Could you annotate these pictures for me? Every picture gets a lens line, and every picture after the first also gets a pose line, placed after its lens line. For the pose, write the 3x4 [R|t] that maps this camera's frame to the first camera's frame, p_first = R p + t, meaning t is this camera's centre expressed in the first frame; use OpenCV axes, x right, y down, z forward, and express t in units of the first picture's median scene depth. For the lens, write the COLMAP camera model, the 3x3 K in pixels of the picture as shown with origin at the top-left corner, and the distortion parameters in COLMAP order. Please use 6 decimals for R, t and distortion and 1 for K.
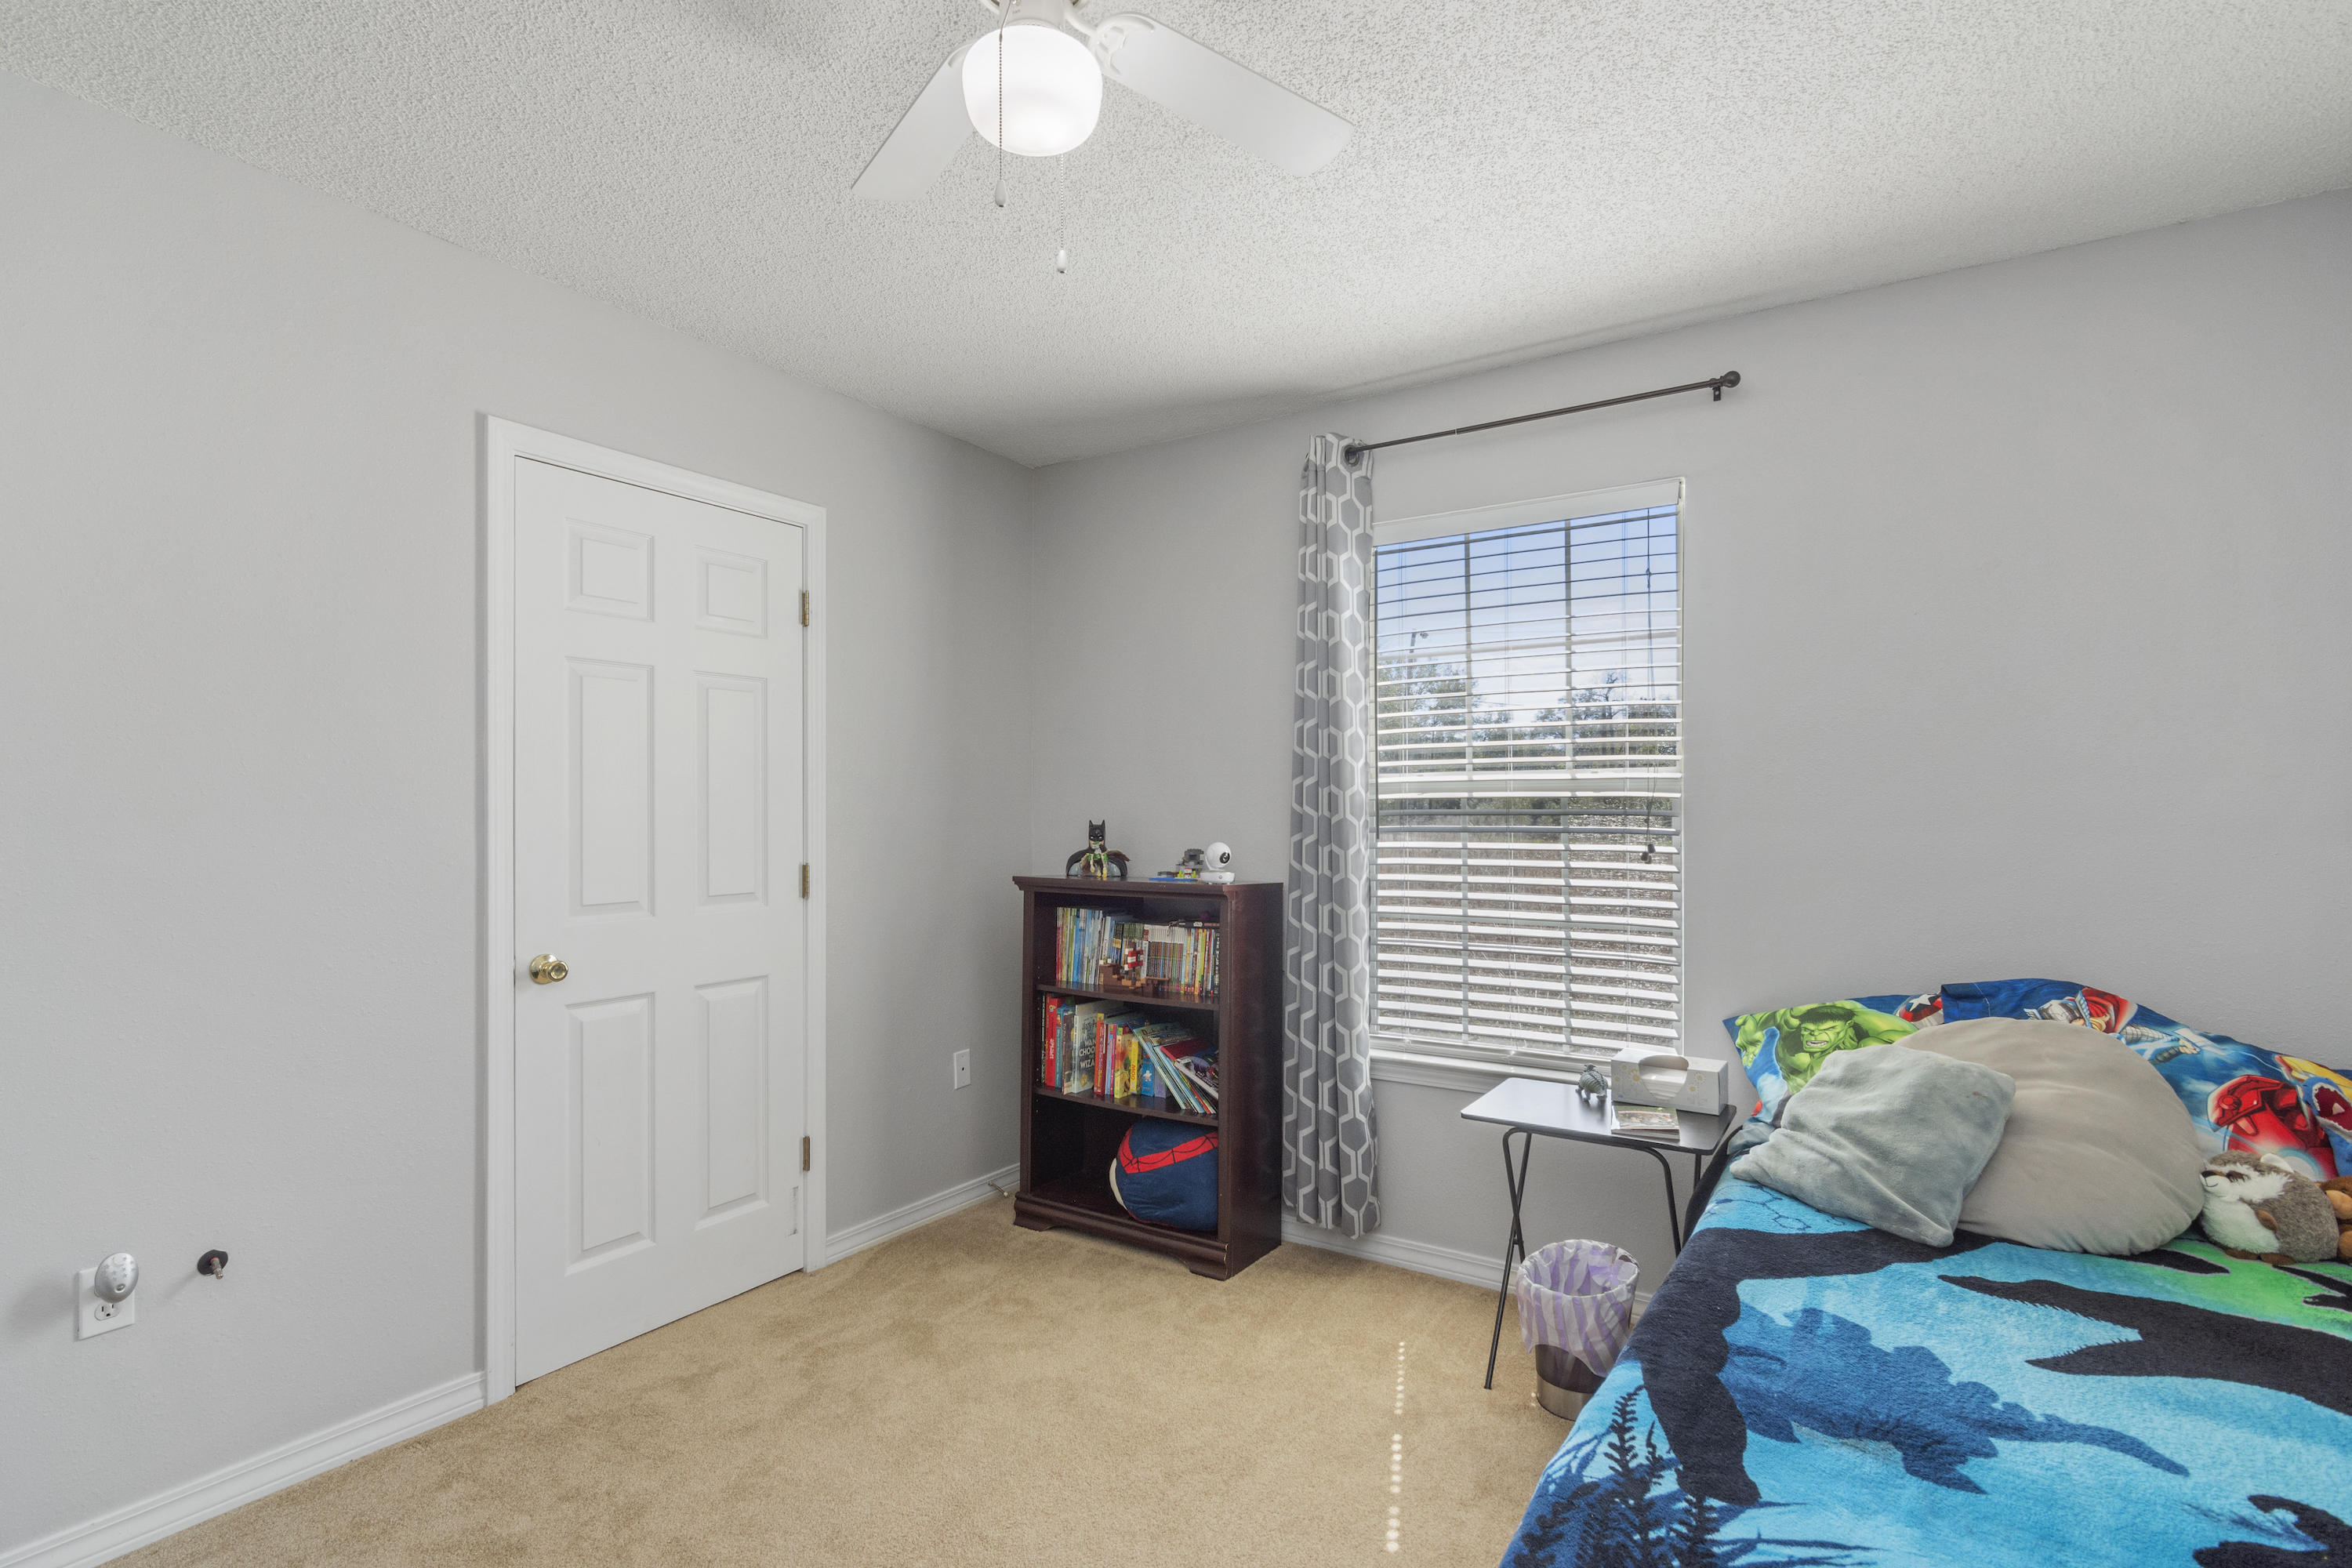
lens RADIAL K [[1142.6, 0, 1166.5], [0, 1142.6, 790.4], [0, 0, 1]] dist [-0.003437, 0.002198]
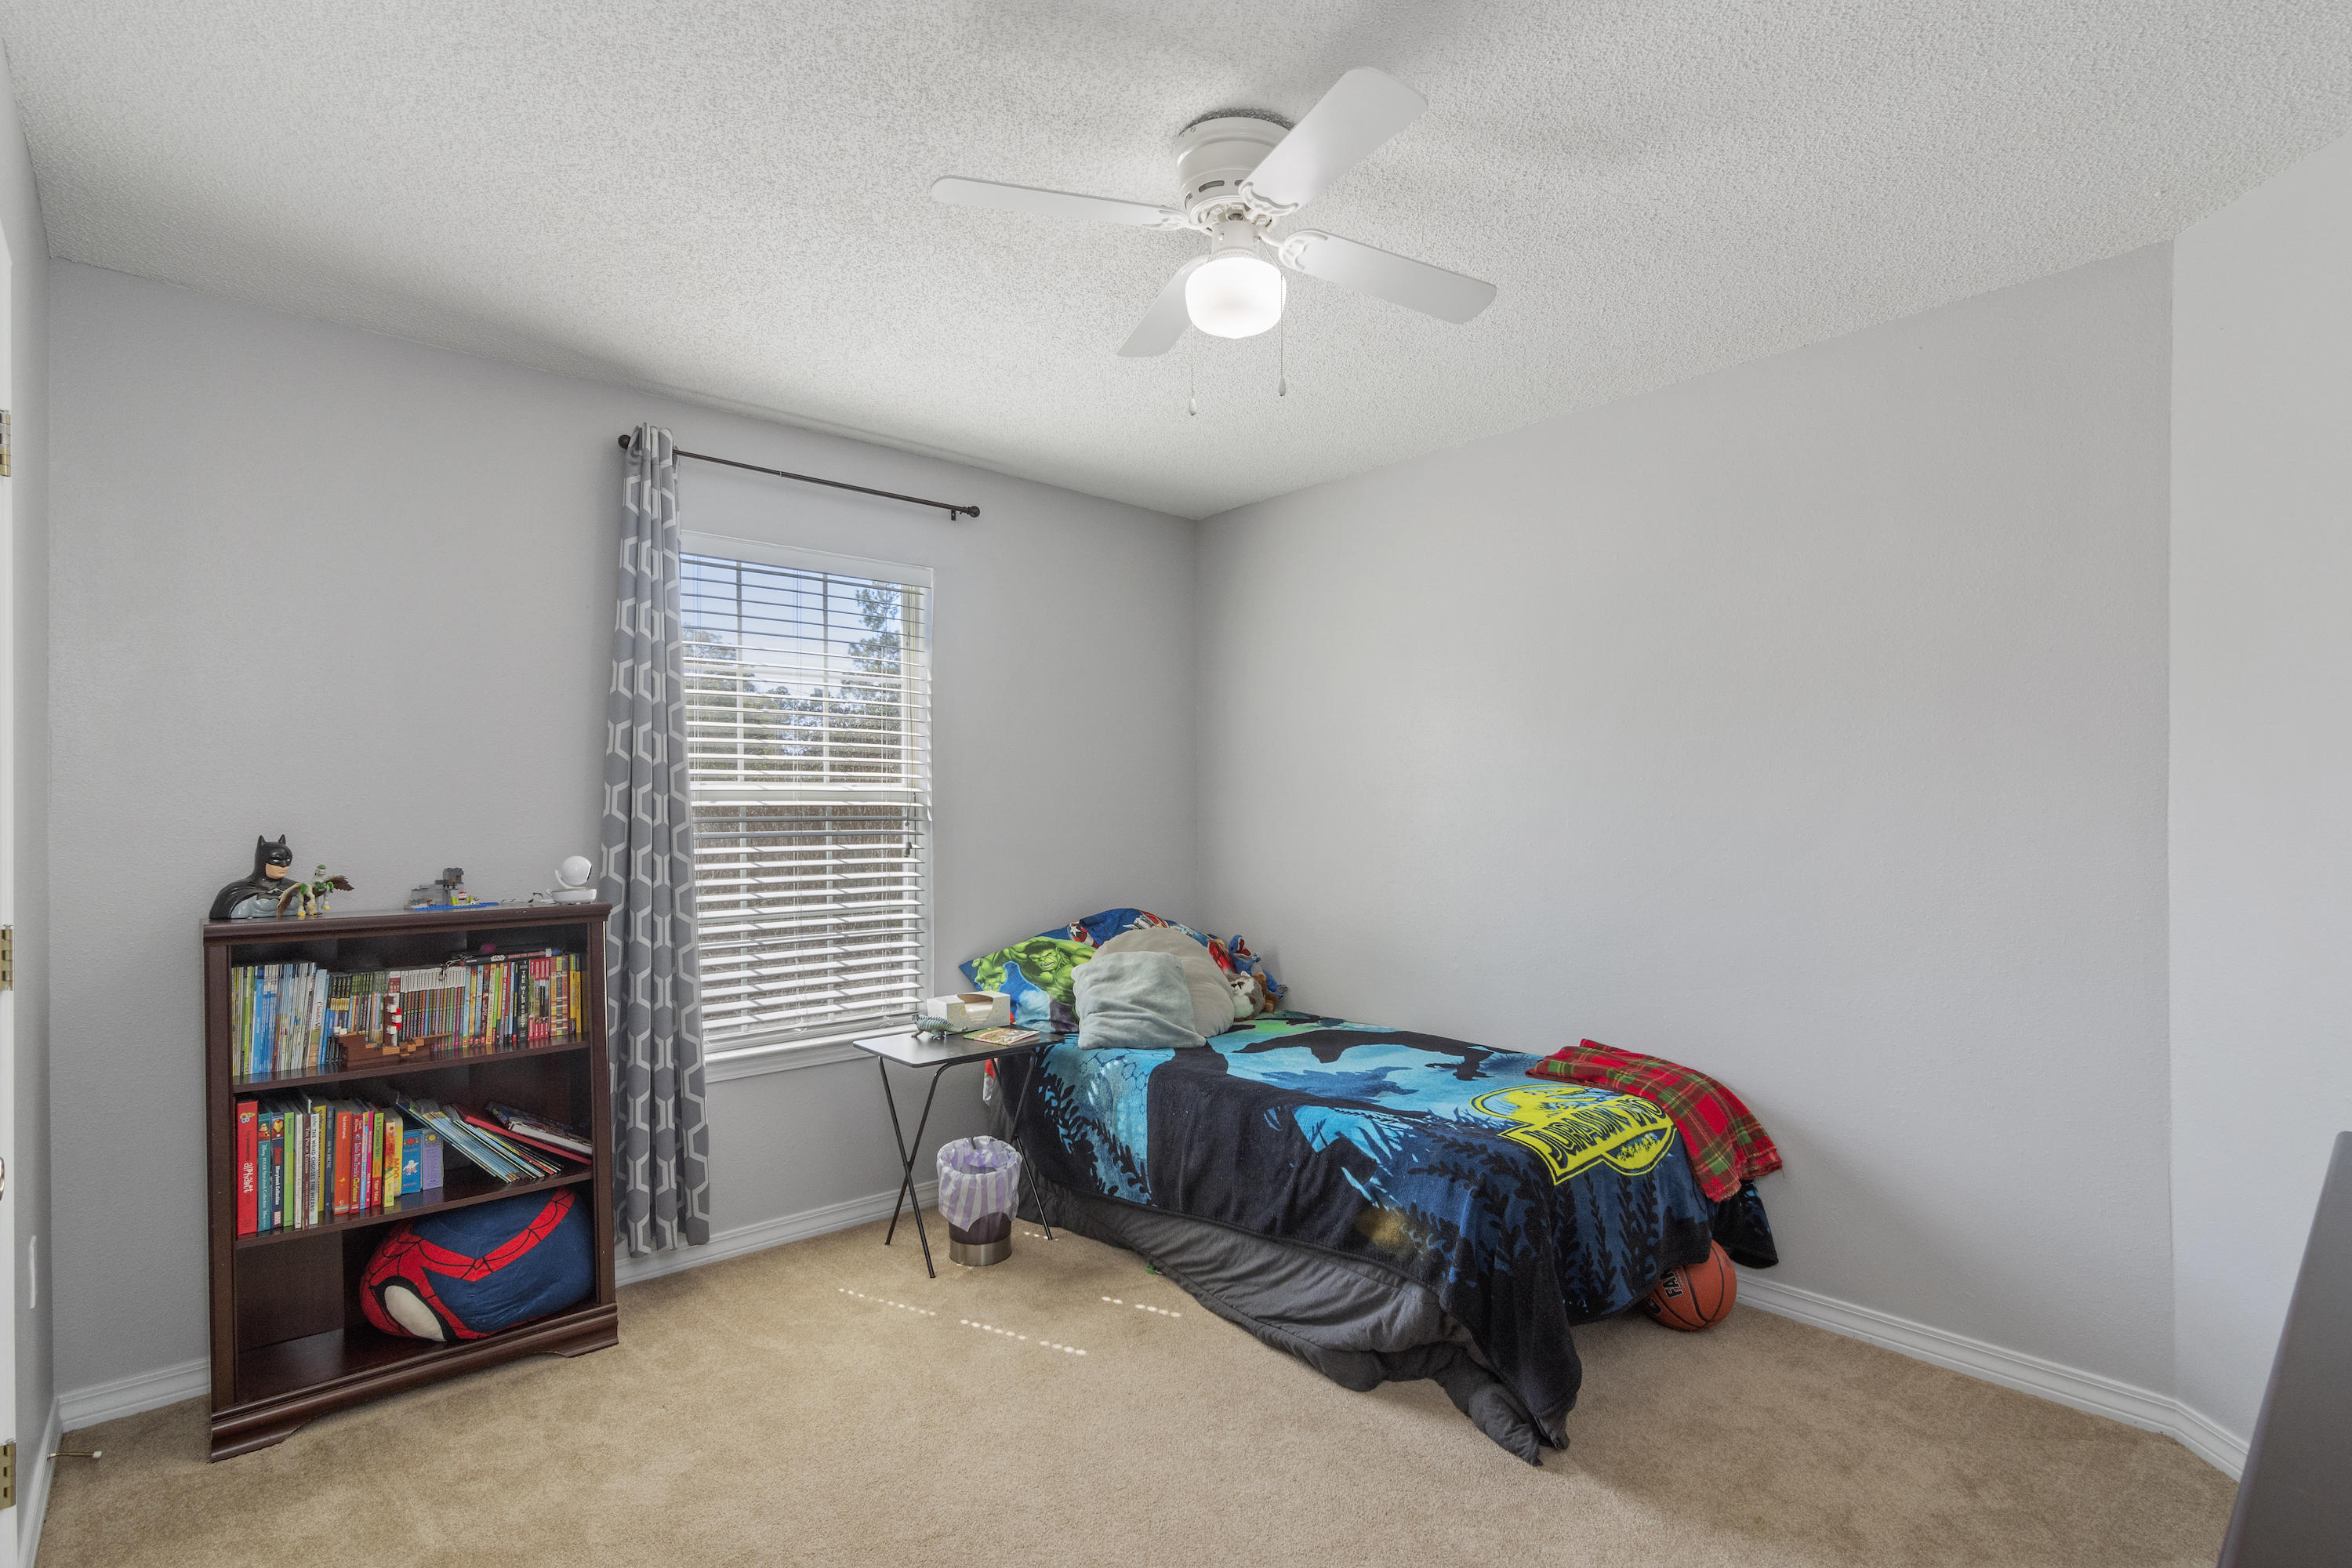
lens RADIAL K [[1142.6, 0, 1176.8], [0, 1142.6, 793.8], [0, 0, 1]] dist [-0.003437, 0.002198]
pose [[0.247801, 0.014484, 0.968703, -0.690228], [-0.009060, 0.999879, -0.012633, 0.005027], [-0.968769, -0.005646, 0.247902, 0.343082]]
